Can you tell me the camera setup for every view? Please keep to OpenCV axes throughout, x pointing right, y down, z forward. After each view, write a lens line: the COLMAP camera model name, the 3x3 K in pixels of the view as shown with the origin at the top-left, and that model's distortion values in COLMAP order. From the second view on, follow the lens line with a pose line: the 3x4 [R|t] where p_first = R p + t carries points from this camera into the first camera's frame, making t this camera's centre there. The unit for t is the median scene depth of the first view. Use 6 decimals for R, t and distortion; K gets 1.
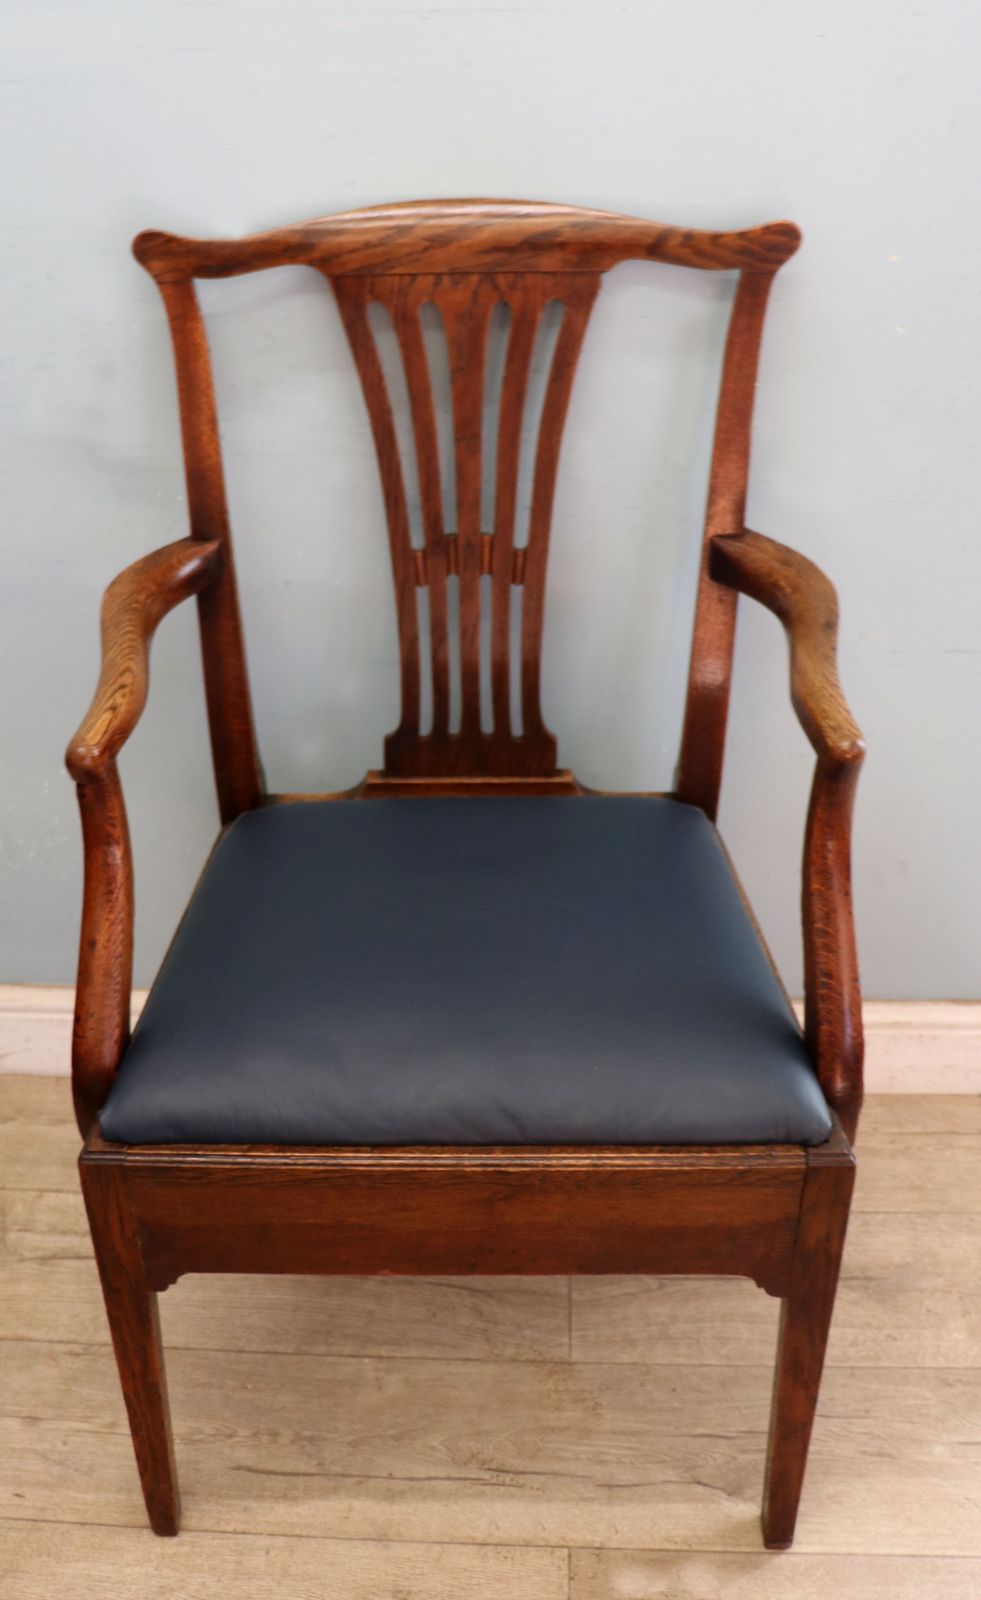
lens RADIAL K [[1828.7, 0, 381.5], [0, 1828.7, 734.3], [0, 0, 1]] dist [-0.187968, 0.188611]
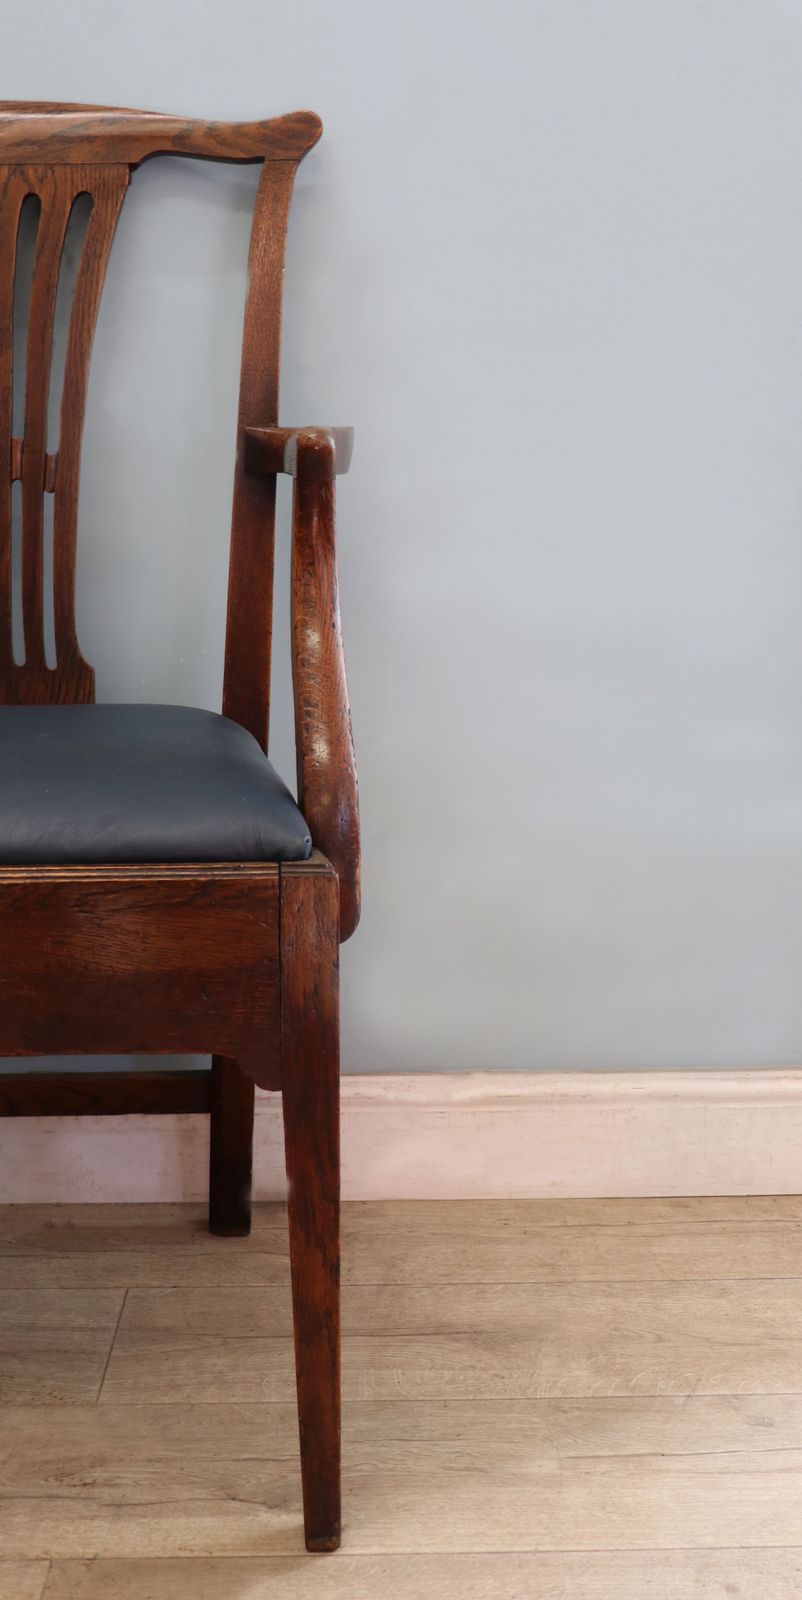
lens RADIAL K [[1983.2, 0, 438.0], [0, 1983.2, 801.1], [0, 0, 1]] dist [-0.124049, 0.310315]
pose [[0.994443, 0.017228, 0.103855, 0.171721], [0.021693, 0.931813, -0.362291, 0.446550], [-0.103015, 0.362530, 0.926261, 0.075767]]
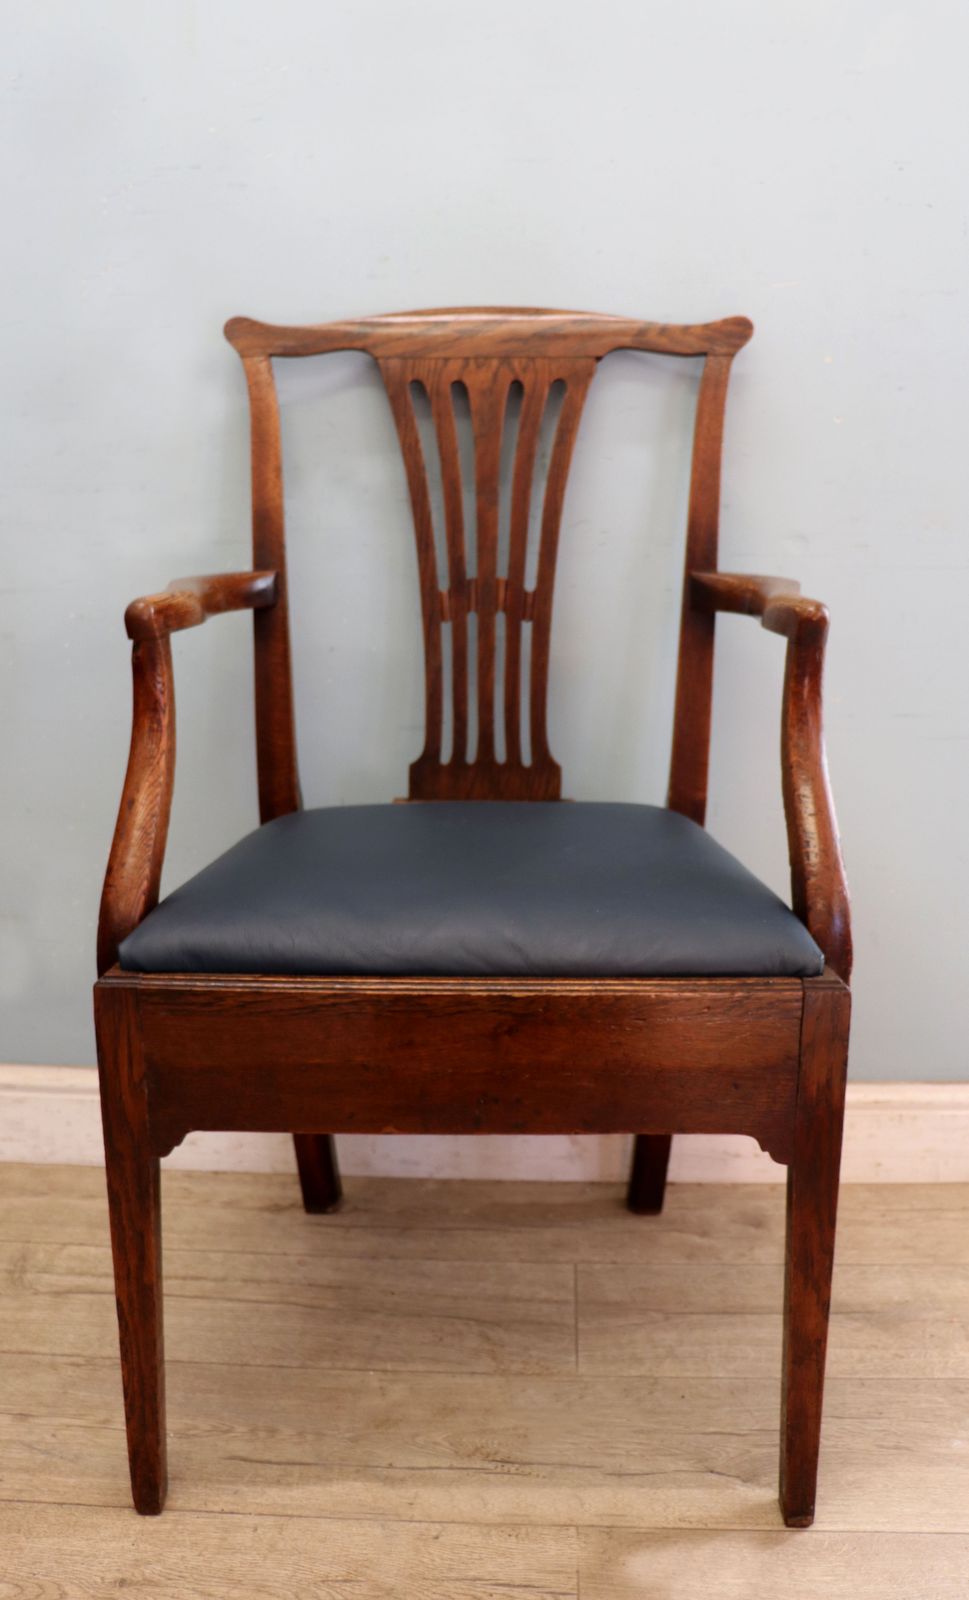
lens RADIAL K [[1482.5, 0, 478.8], [0, 1482.5, 725.4], [0, 0, 1]] dist [-0.188757, 0.173051]
pose [[0.999078, 0.032047, 0.028564, 0.017947], [-0.019048, 0.927223, -0.374026, 0.334806], [-0.038471, 0.373137, 0.926978, 0.140168]]
